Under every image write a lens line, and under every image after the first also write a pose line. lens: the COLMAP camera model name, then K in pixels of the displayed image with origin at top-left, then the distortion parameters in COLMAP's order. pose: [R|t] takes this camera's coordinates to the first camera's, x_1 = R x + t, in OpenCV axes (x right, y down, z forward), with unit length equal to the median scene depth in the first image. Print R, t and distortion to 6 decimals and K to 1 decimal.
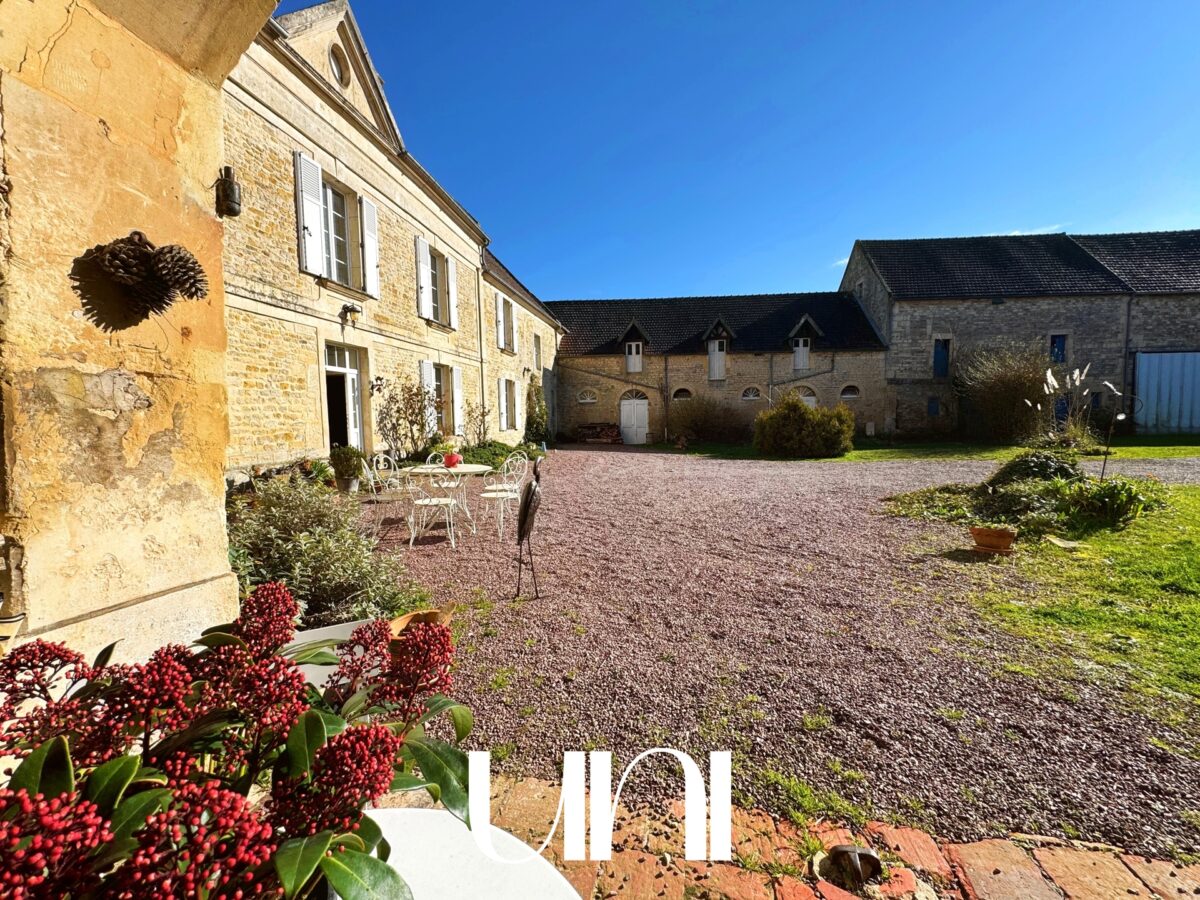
lens RADIAL K [[477.2, 0, 600.5], [0, 477.2, 448.3], [0, 0, 1]] dist [-0.002948, 0.000143]
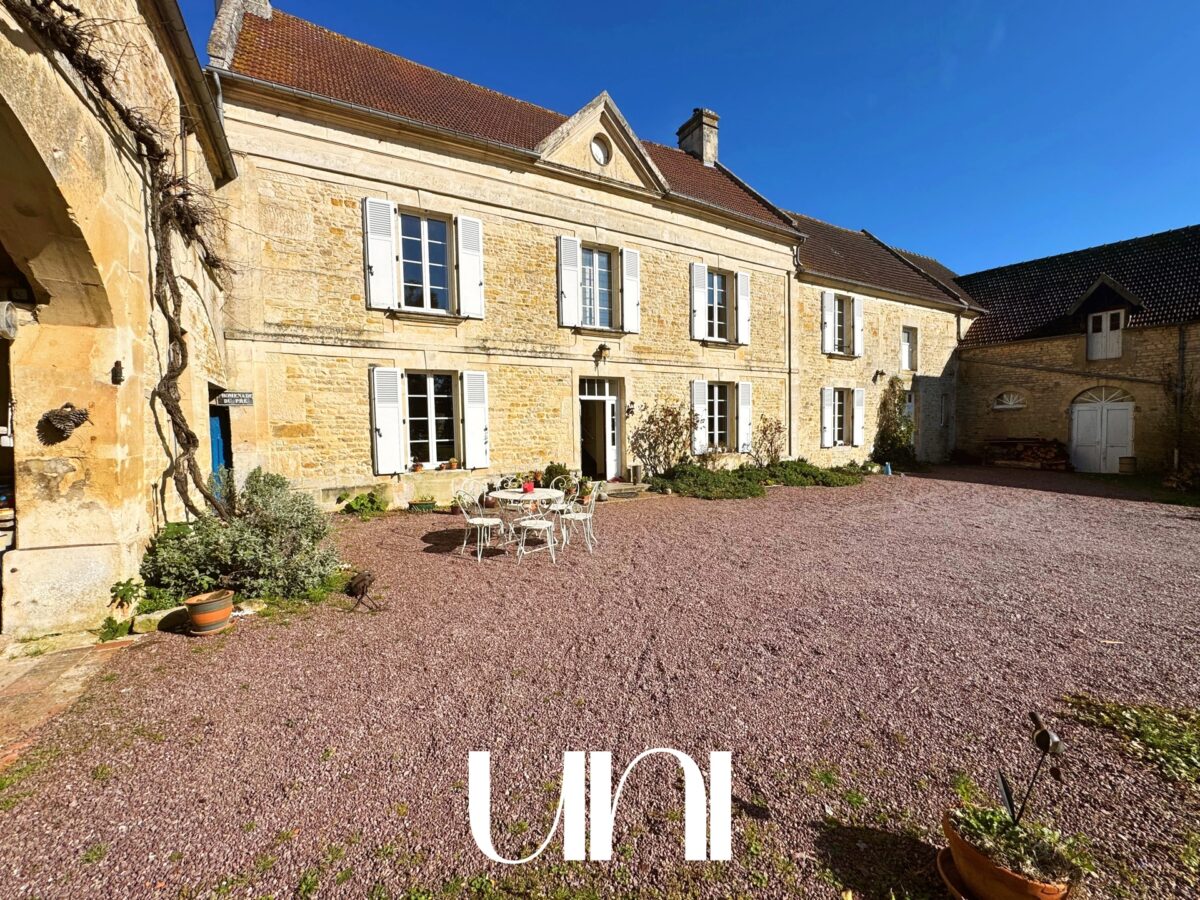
lens RADIAL K [[477.2, 0, 596.9], [0, 477.2, 448.4], [0, 0, 1]] dist [-0.002948, 0.000143]
pose [[0.622755, 0.042476, -0.781263, 0.362539], [-0.046966, 0.998754, 0.016863, -0.050202], [0.781006, 0.026192, 0.623974, 0.211411]]
